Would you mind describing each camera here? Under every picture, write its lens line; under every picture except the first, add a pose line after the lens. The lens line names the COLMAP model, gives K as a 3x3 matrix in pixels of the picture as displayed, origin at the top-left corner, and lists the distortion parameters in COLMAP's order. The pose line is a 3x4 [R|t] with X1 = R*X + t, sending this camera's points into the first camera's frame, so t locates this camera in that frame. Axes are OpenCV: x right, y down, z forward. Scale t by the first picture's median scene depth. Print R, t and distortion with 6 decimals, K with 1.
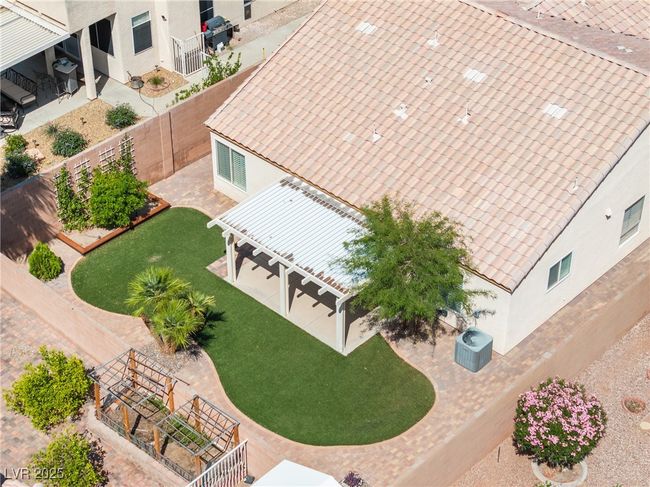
lens RADIAL K [[1312.2, 0, 325.0], [0, 1312.2, 243.5], [0, 0, 1]] dist [-0.093060, 0.188632]
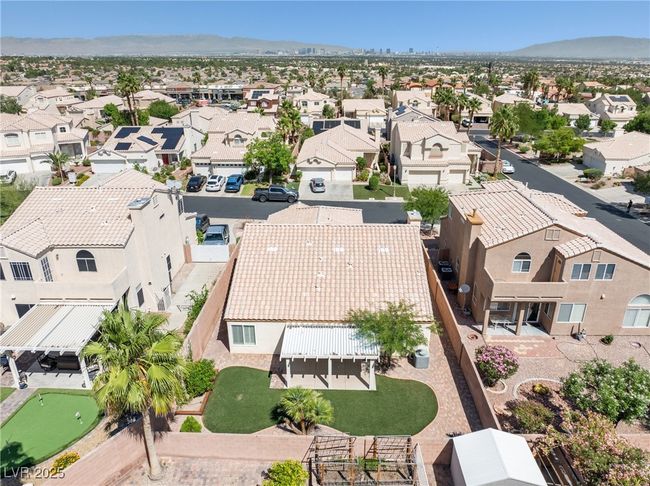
lens RADIAL K [[463.2, 0, 328.7], [0, 463.2, 236.3], [0, 0, 1]] dist [-0.042682, -0.000778]
pose [[0.740584, -0.241754, 0.626969, -0.379445], [0.404251, 0.905603, -0.128313, -0.056462], [-0.536765, 0.348479, 0.768404, 0.407459]]
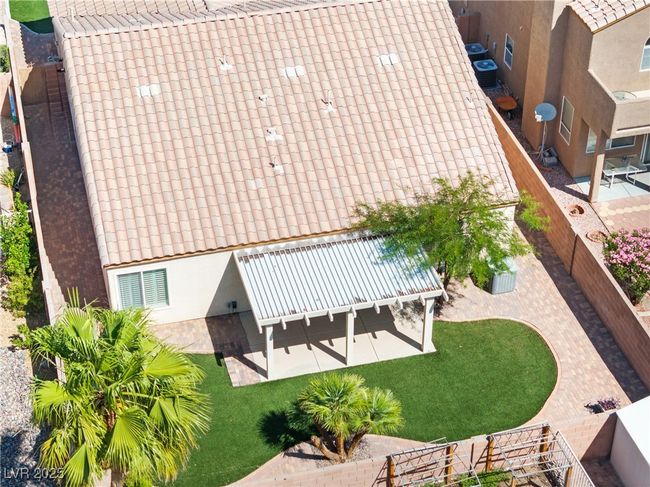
lens RADIAL K [[1312.2, 0, 325.0], [0, 1312.2, 243.5], [0, 0, 1]] dist [-0.093060, 0.188632]
pose [[0.517912, -0.508974, 0.687541, -0.628245], [0.509273, 0.829235, 0.230241, -0.238167], [-0.687319, 0.230902, 0.688677, 0.327267]]
